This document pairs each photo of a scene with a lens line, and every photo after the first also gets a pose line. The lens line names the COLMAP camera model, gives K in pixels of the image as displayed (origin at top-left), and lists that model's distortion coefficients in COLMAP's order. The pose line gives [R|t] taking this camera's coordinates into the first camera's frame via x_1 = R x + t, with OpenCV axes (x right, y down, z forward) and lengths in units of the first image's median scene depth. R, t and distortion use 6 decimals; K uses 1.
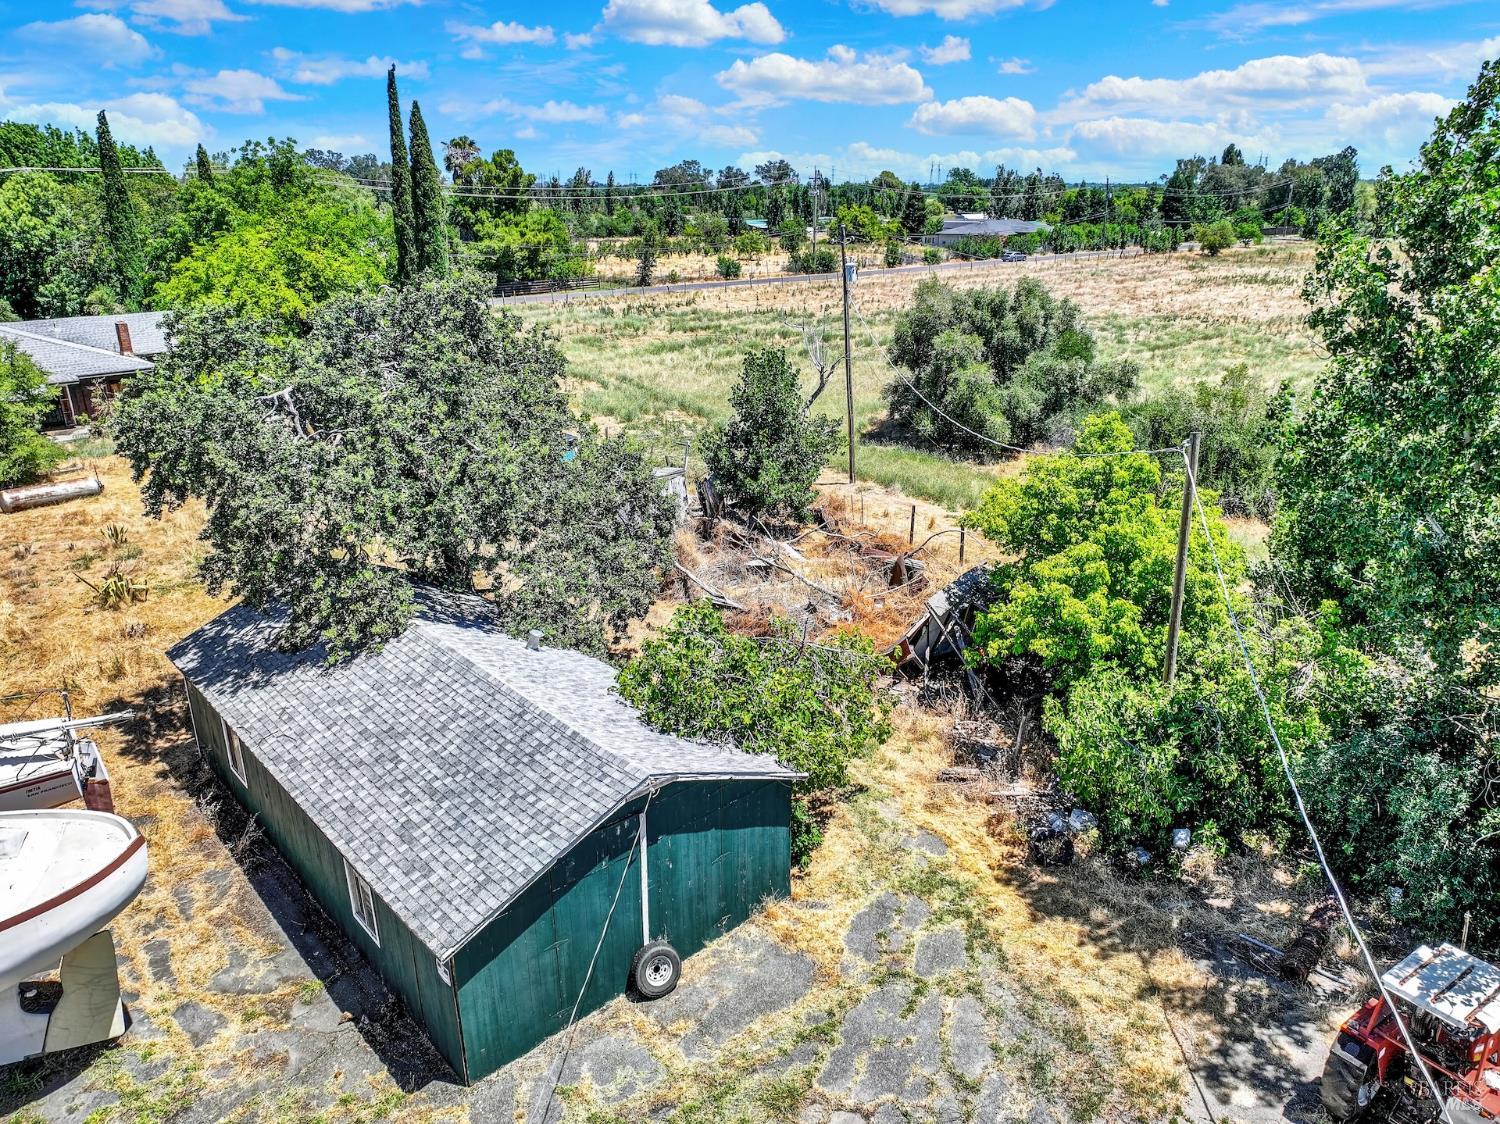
lens RADIAL K [[1040.3, 0, 750.0], [0, 1040.3, 562.0], [0, 0, 1]] dist [0.006190, 0.007312]
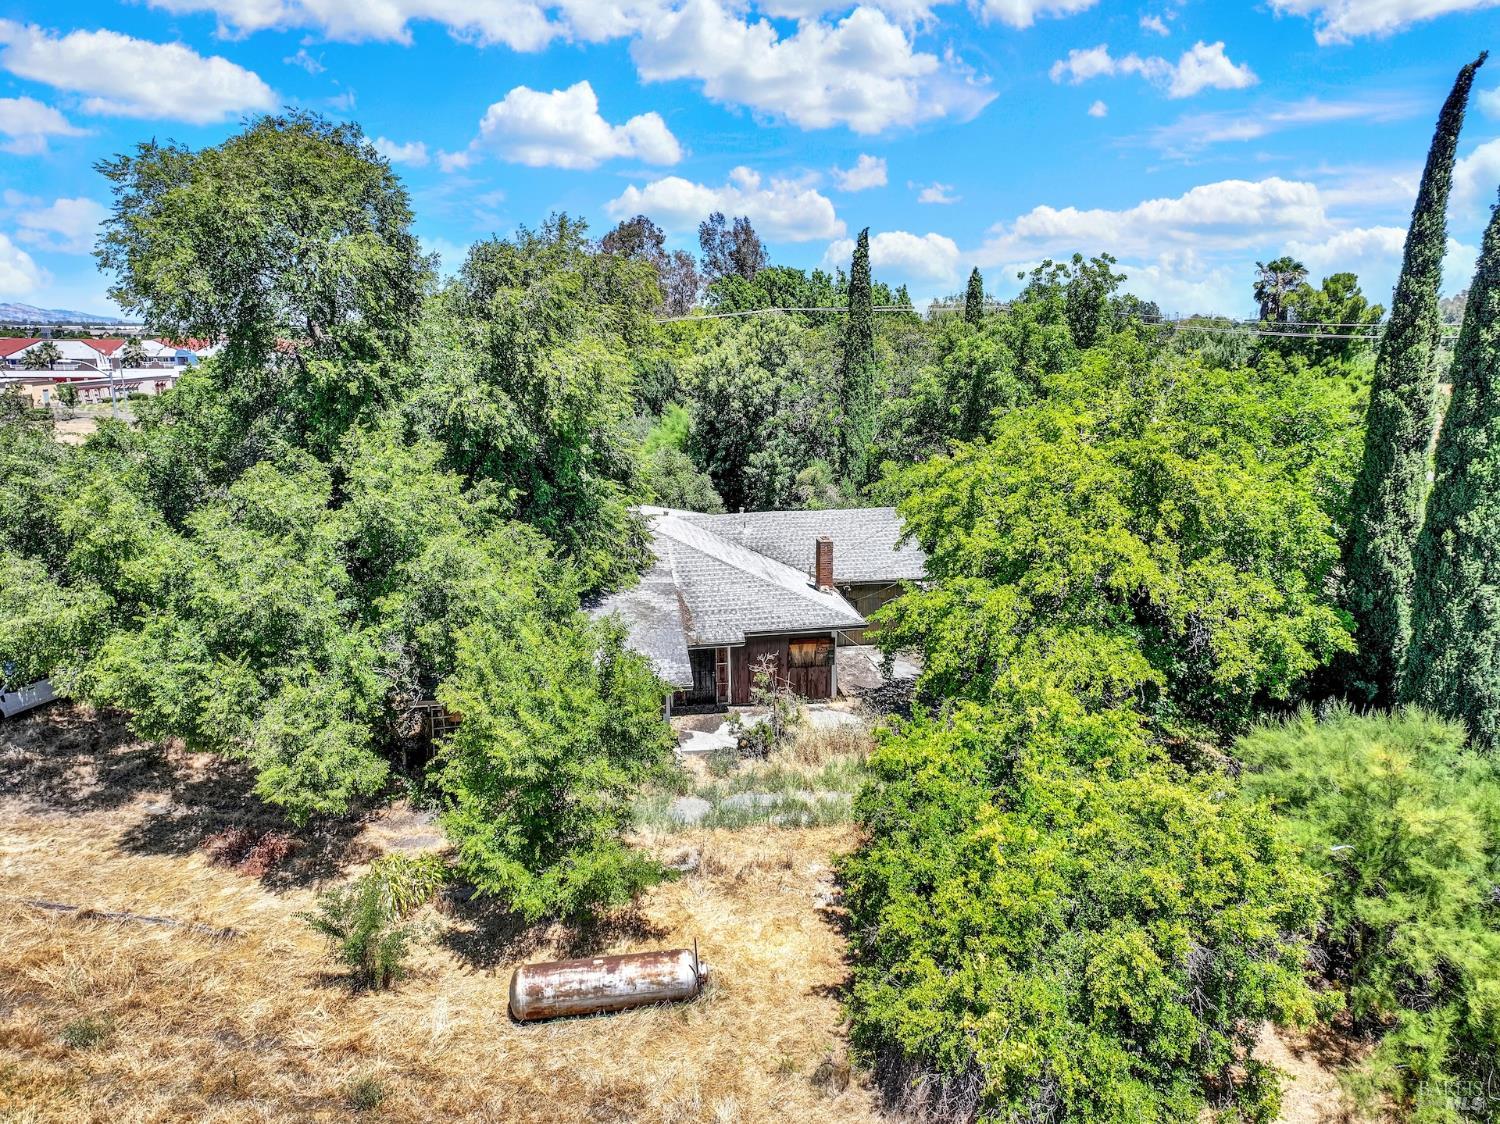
lens RADIAL K [[1042.6, 0, 754.8], [0, 1042.6, 521.3], [0, 0, 1]] dist [0.006616, 0.005987]
pose [[0.813019, 0.100907, -0.573426, -0.136296], [-0.190514, 0.976757, -0.098233, -0.082849], [0.550186, 0.189111, 0.813347, 0.227631]]
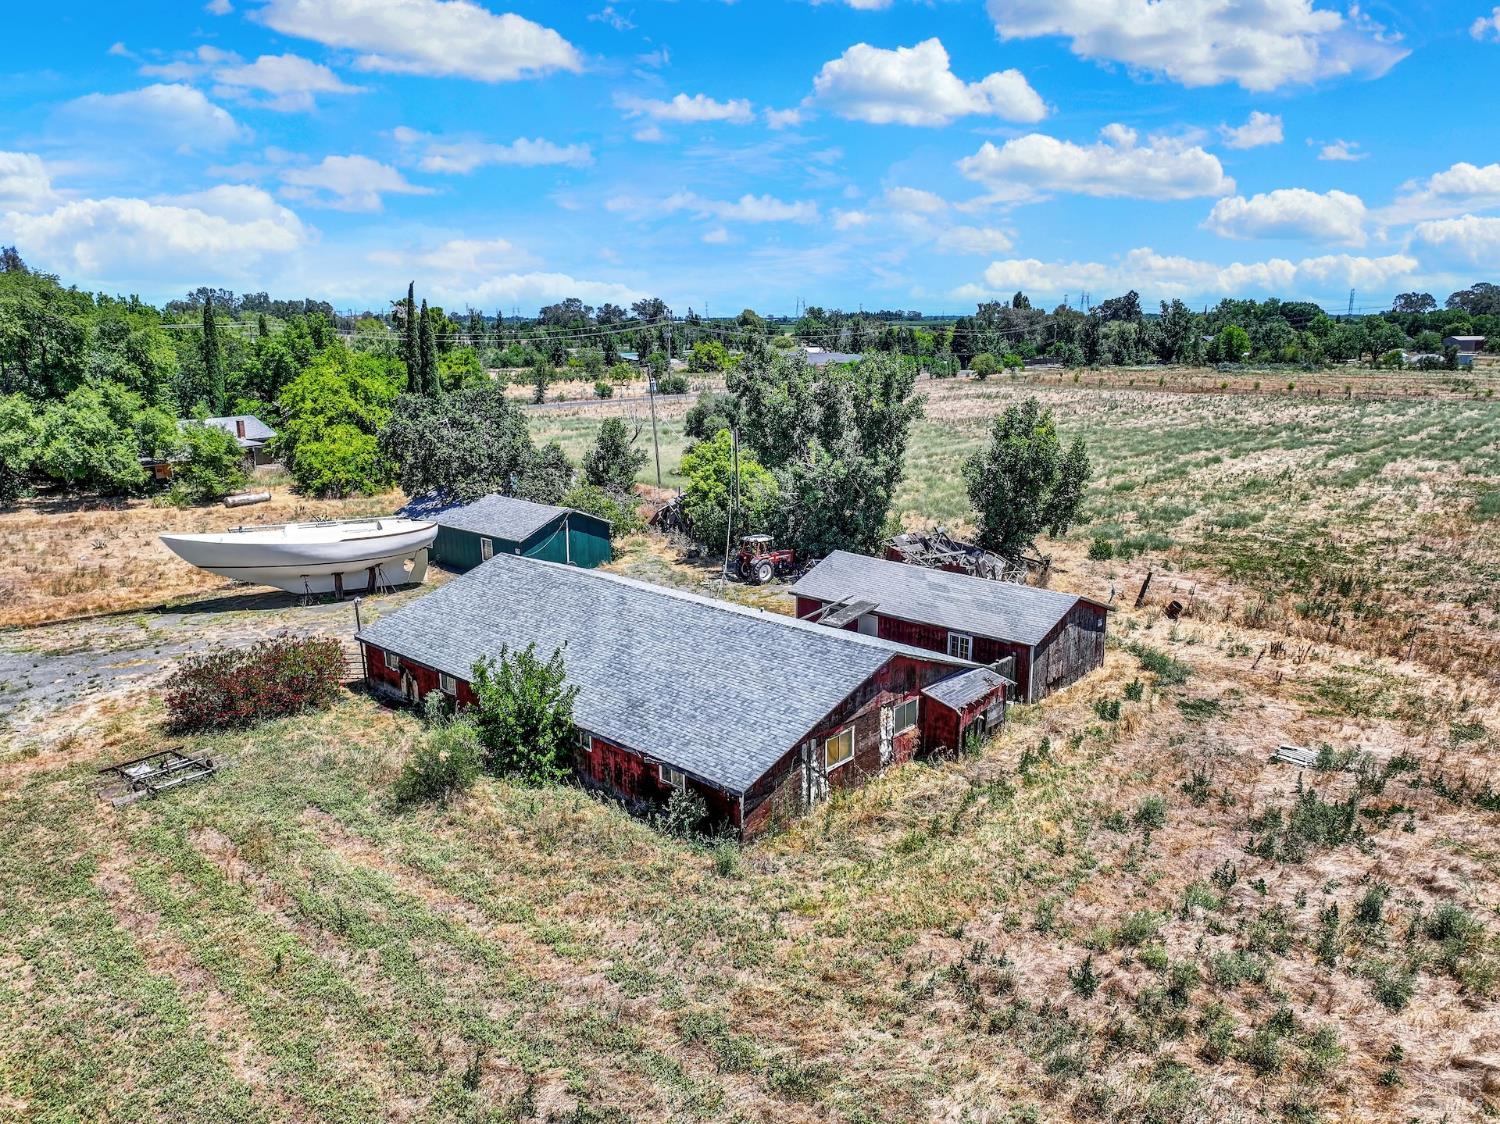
lens RADIAL K [[1040.3, 0, 750.0], [0, 1040.3, 562.0], [0, 0, 1]] dist [0.006190, 0.007312]
pose [[0.993773, -0.025921, 0.108367, 0.018473], [0.038334, 0.992732, -0.114078, 0.110870], [-0.104622, 0.117522, 0.987544, -0.362510]]
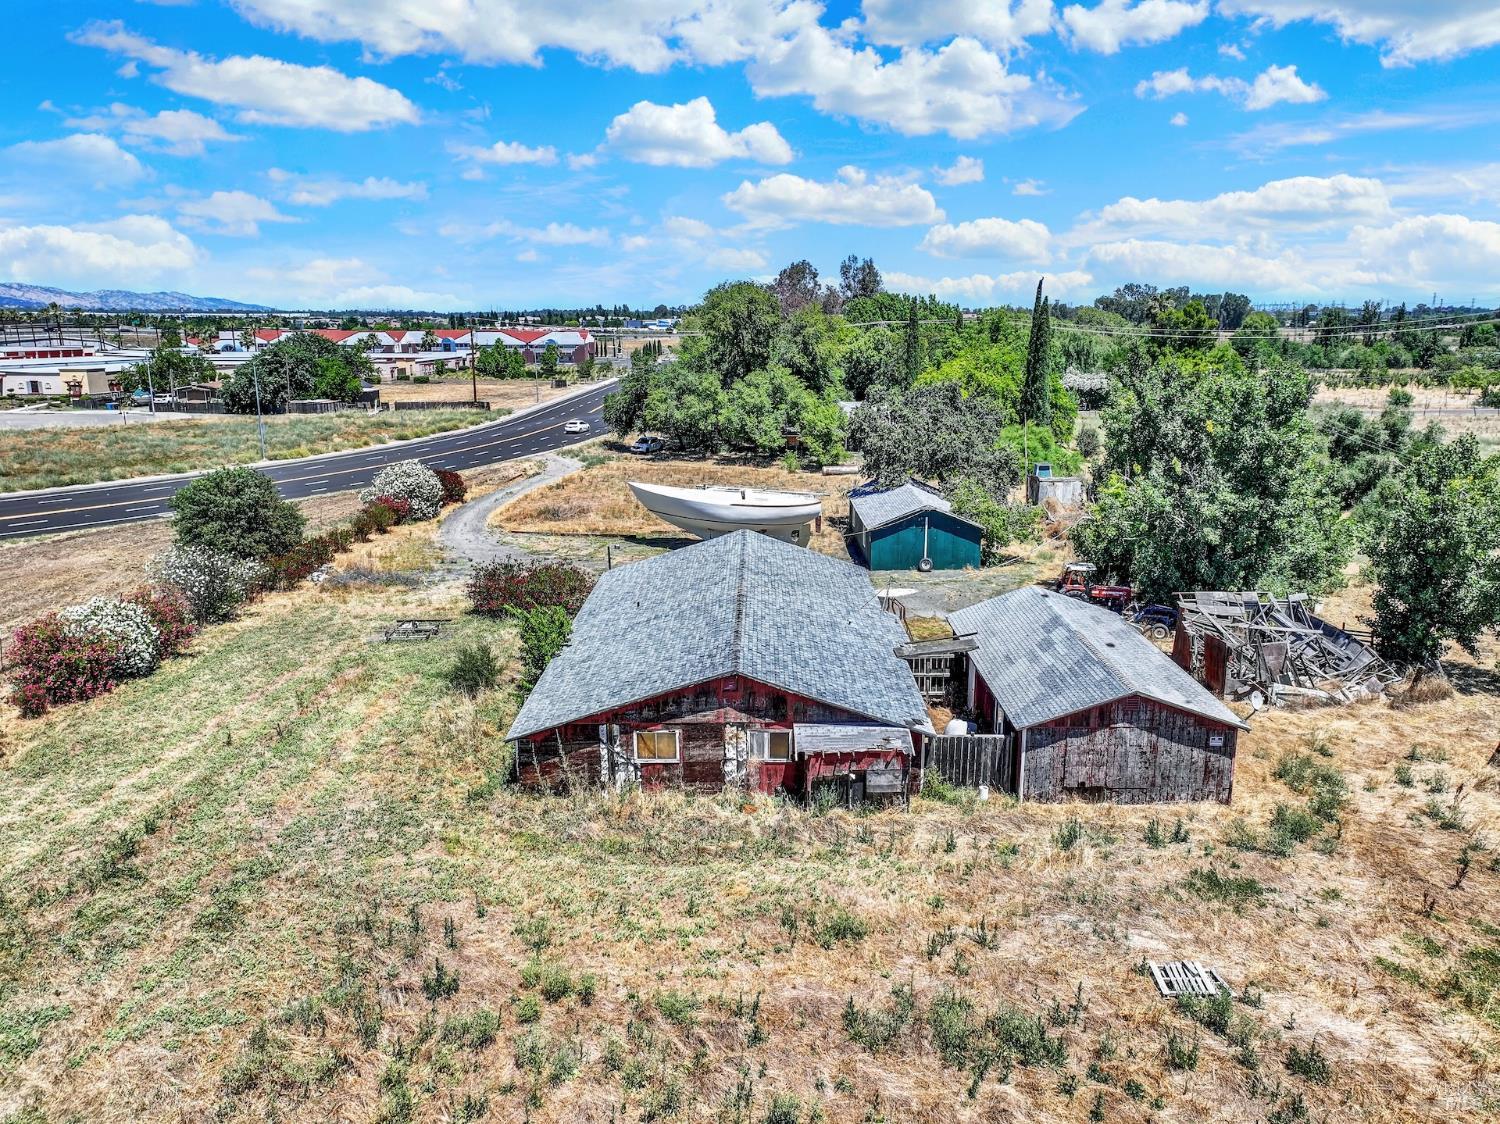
lens RADIAL K [[1042.6, 0, 754.8], [0, 1042.6, 521.3], [0, 0, 1]] dist [0.006616, 0.005987]
pose [[0.747384, 0.124201, -0.652680, 0.251954], [-0.219088, 0.973495, -0.065628, 0.084772], [0.627230, 0.192044, 0.754786, -0.297829]]
